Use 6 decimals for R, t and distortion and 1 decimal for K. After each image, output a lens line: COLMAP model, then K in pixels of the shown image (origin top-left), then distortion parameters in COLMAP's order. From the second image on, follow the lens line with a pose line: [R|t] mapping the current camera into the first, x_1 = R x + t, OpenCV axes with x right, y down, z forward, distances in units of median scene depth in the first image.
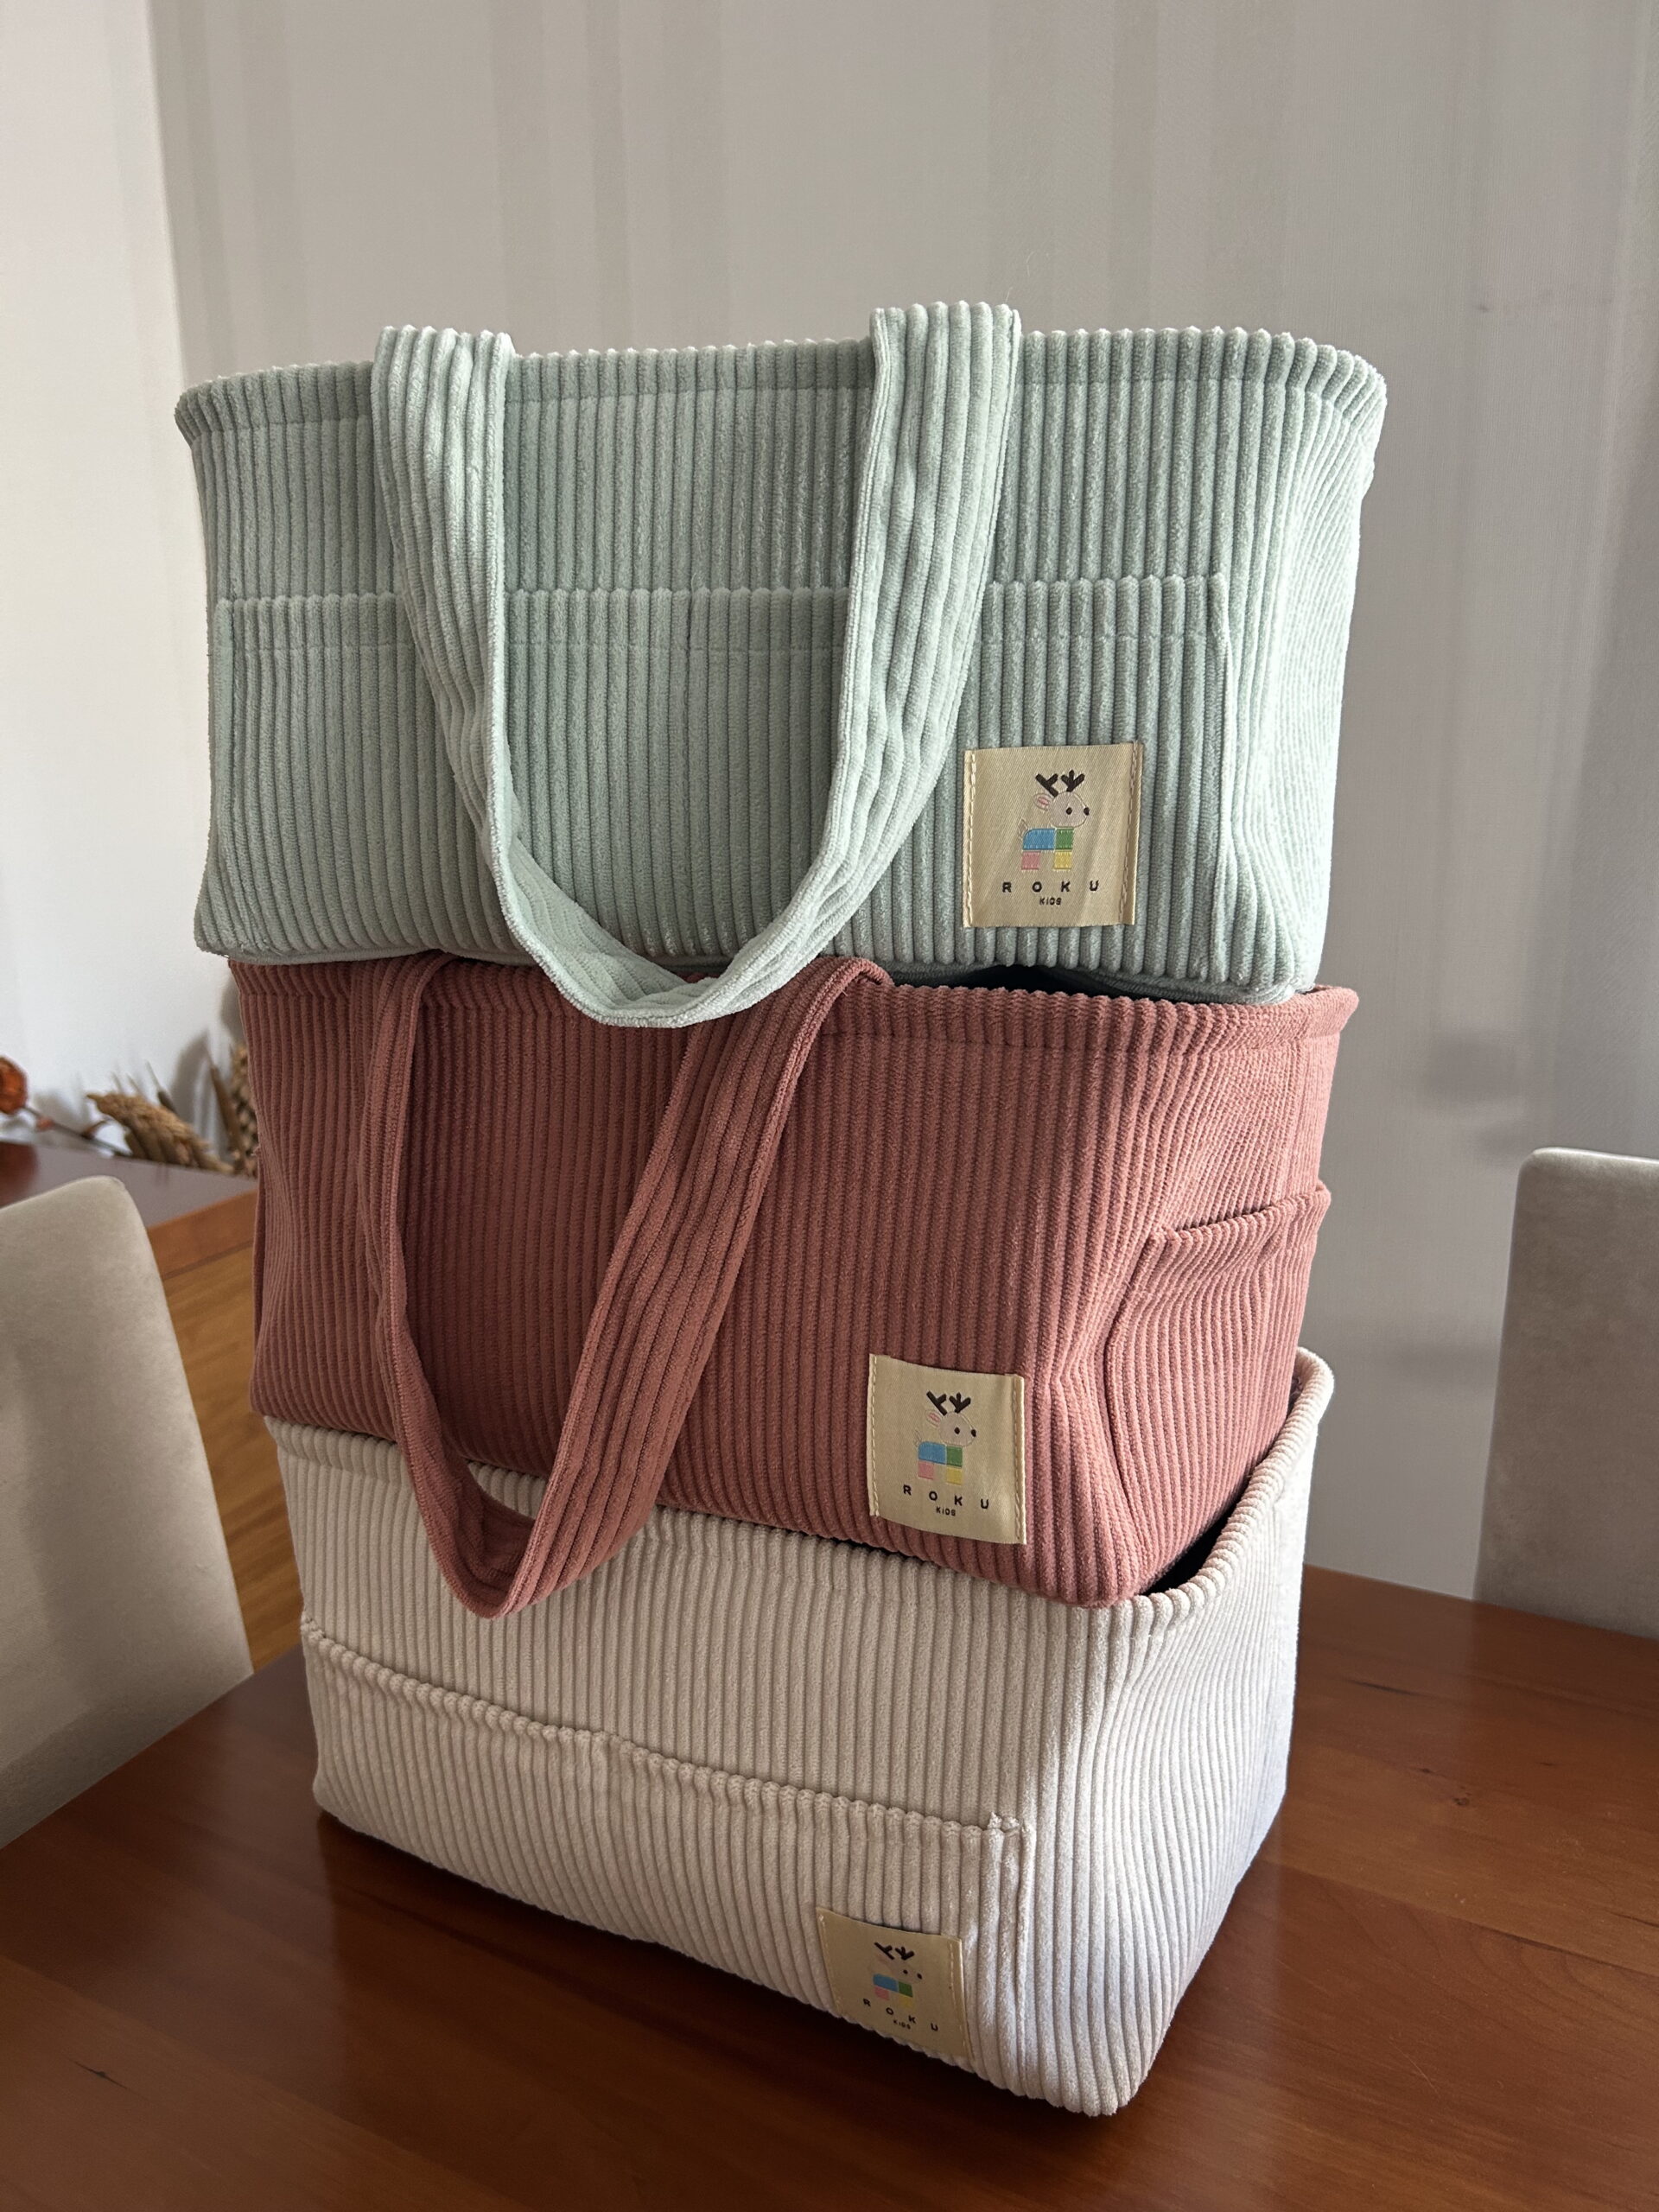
lens RADIAL K [[1695.3, 0, 829.5], [0, 1695.3, 1106.0], [0, 0, 1]] dist [0.237886, -0.316604]
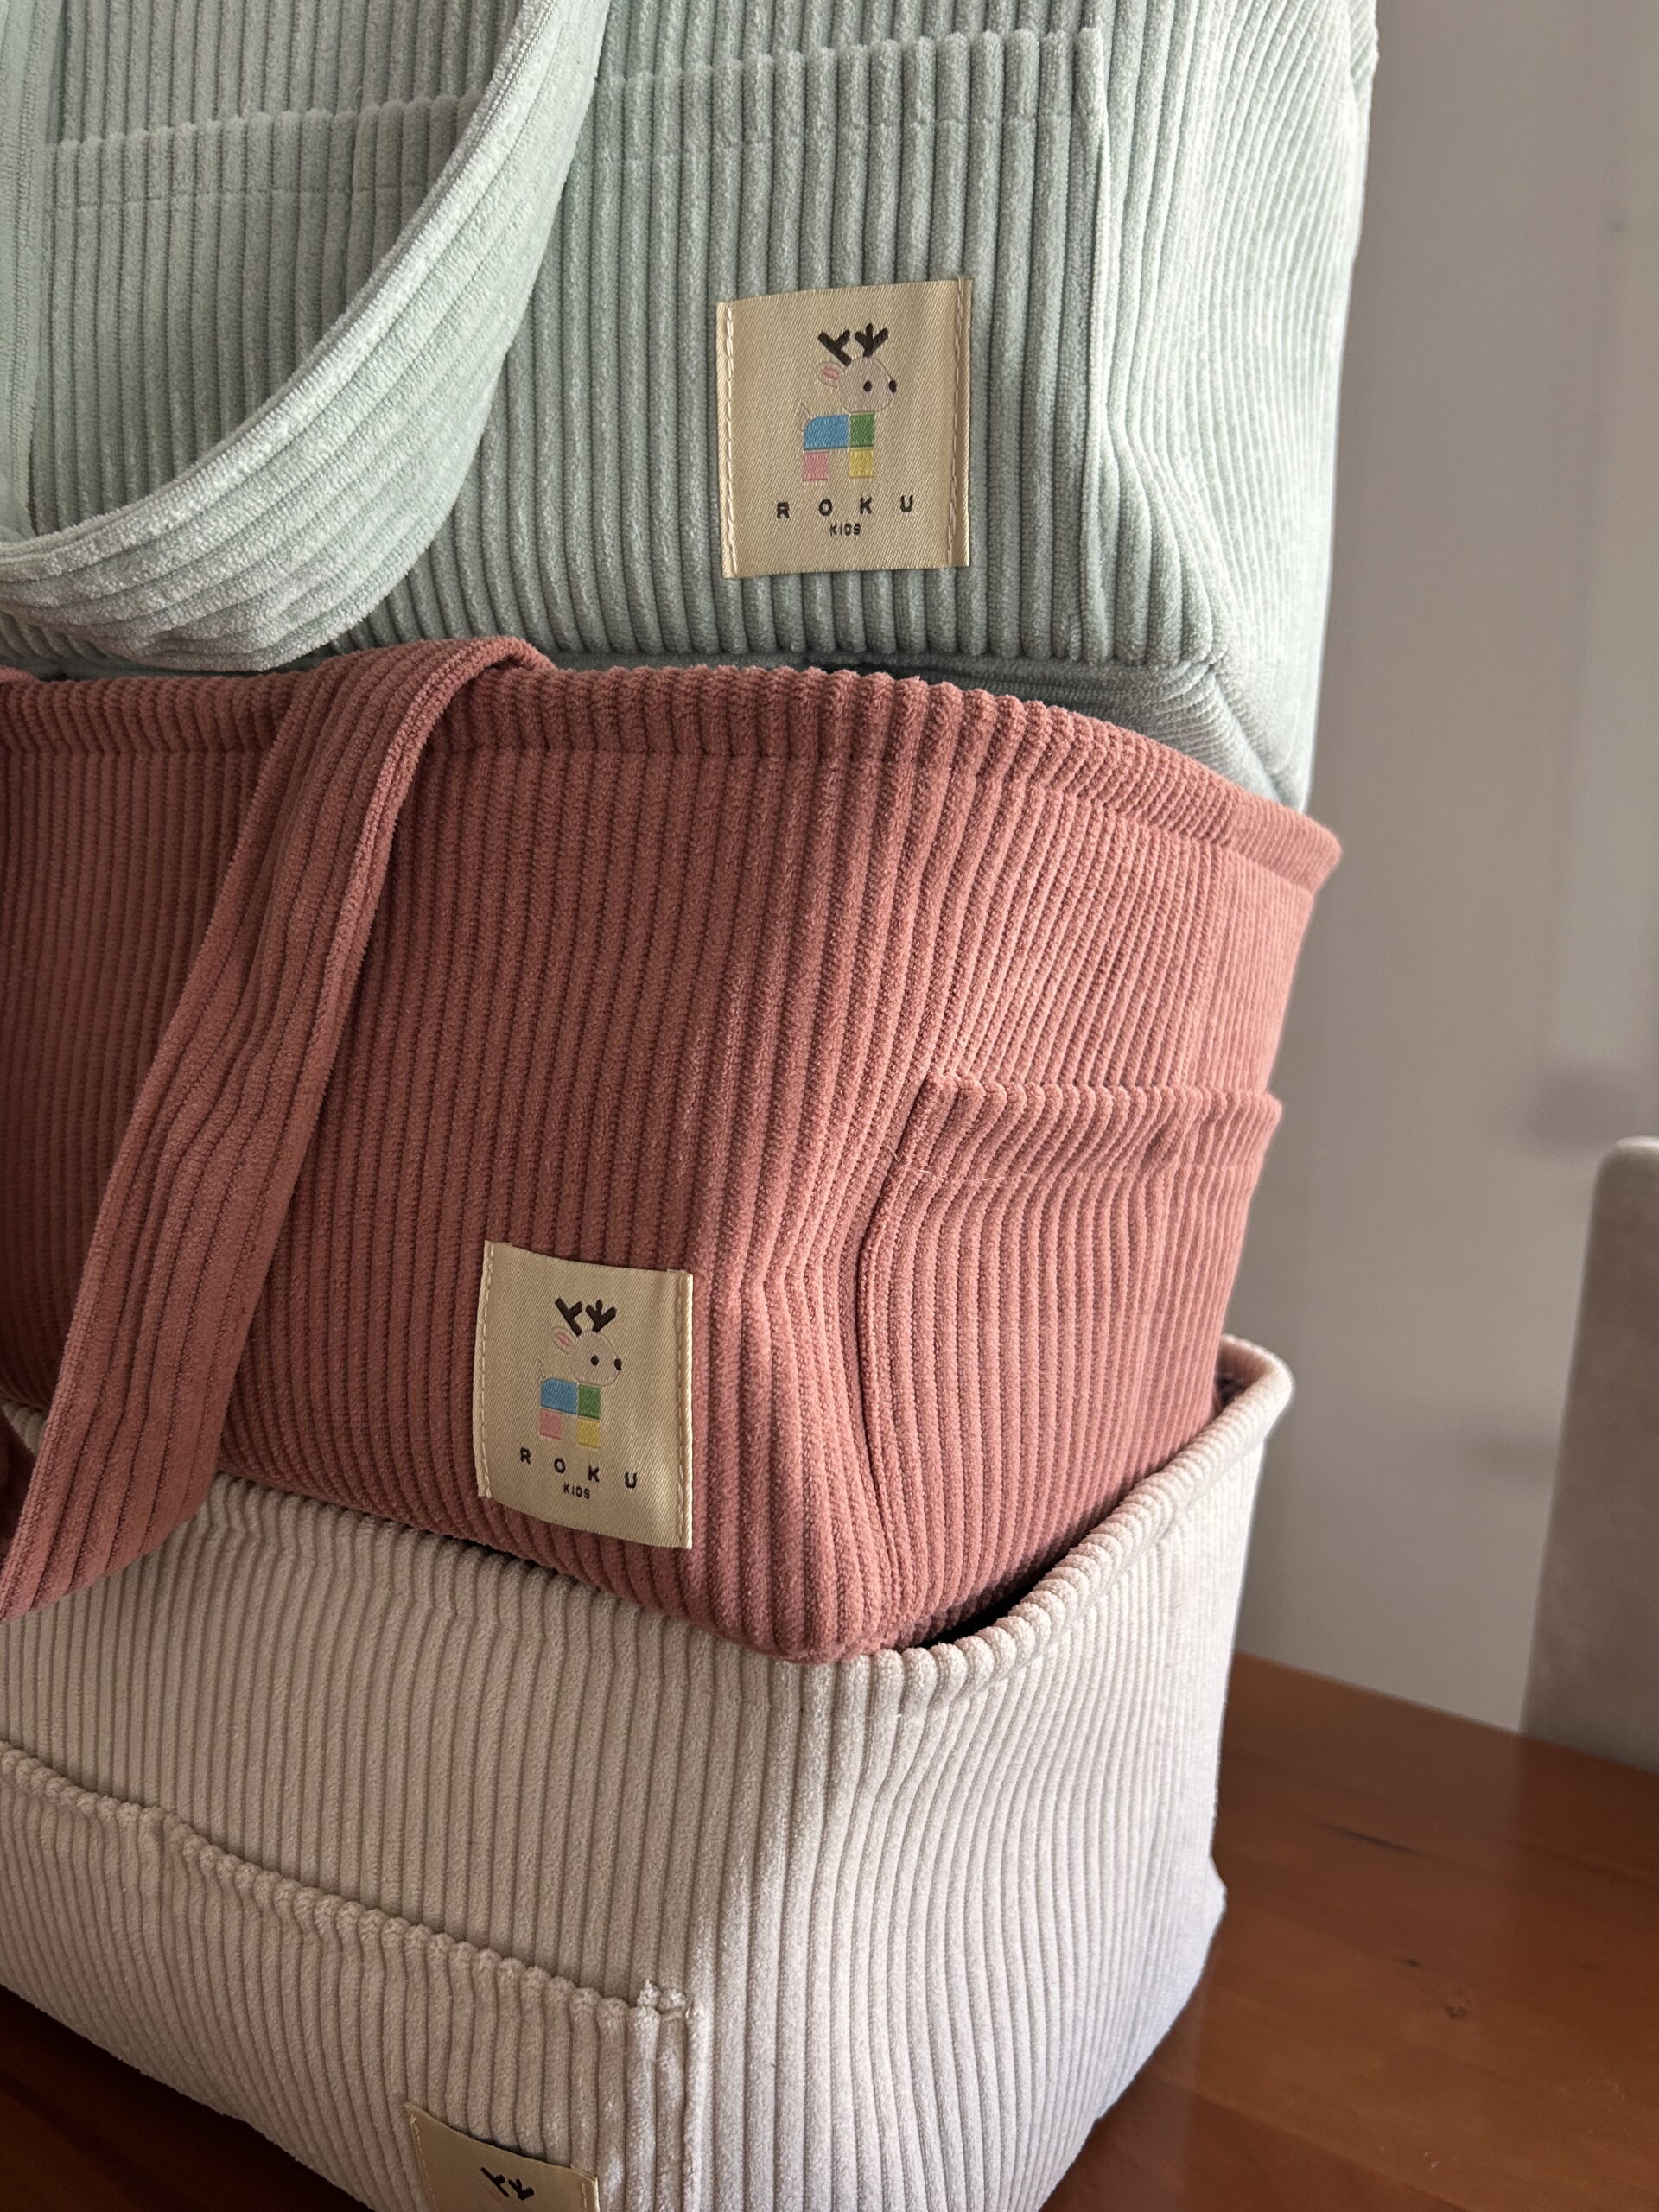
lens RADIAL K [[1636.3, 0, 829.5], [0, 1636.3, 1106.0], [0, 0, 1]] dist [0.100464, -0.076528]
pose [[0.994859, 0.046980, -0.089715, 0.199711], [-0.053366, 0.996108, -0.070153, 0.127569], [0.086070, 0.074580, 0.993494, 0.380393]]
